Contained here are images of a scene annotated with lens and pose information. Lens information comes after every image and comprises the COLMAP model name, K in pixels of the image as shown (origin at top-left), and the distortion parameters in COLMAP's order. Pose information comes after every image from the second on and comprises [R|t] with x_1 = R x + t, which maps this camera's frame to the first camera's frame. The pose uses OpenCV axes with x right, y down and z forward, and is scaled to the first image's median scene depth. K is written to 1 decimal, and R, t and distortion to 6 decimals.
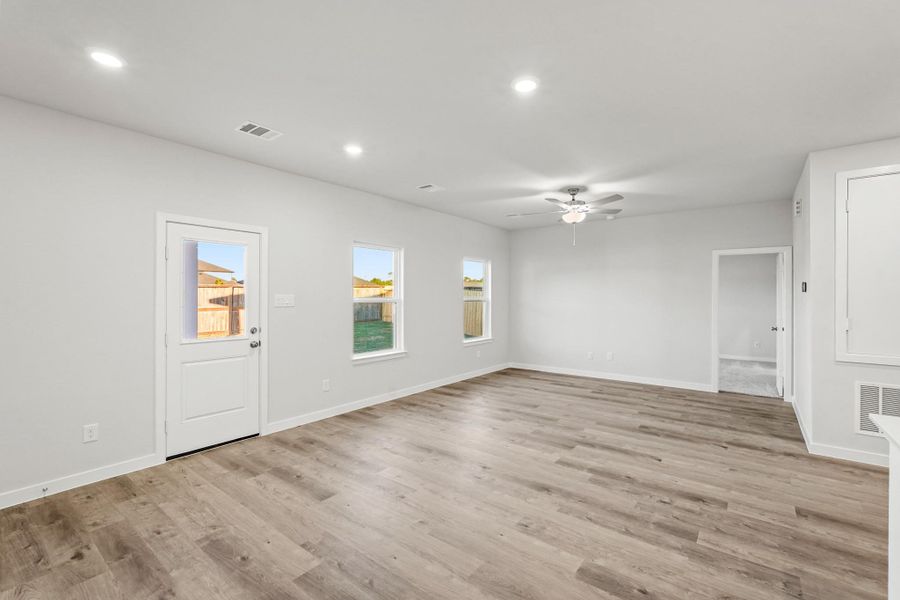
lens RADIAL K [[397.6, 0, 452.0], [0, 397.6, 297.8], [0, 0, 1]] dist [-0.003856, 0.000496]
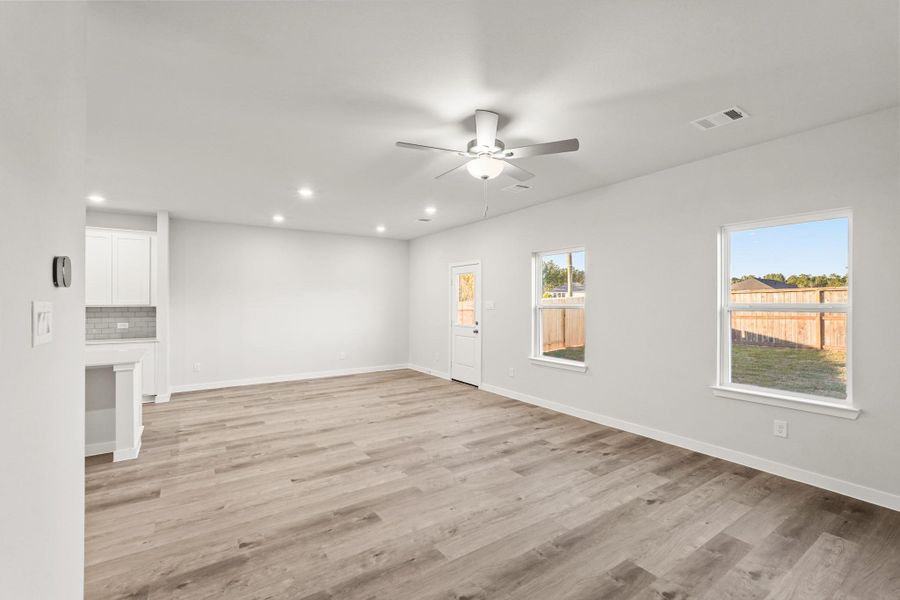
lens RADIAL K [[397.6, 0, 452.0], [0, 397.6, 297.8], [0, 0, 1]] dist [-0.003856, 0.000496]
pose [[-0.323319, -0.013811, -0.946189, 1.192555], [0.002509, 0.999877, -0.015453, -0.000087], [0.946287, -0.007370, -0.323245, 1.535053]]
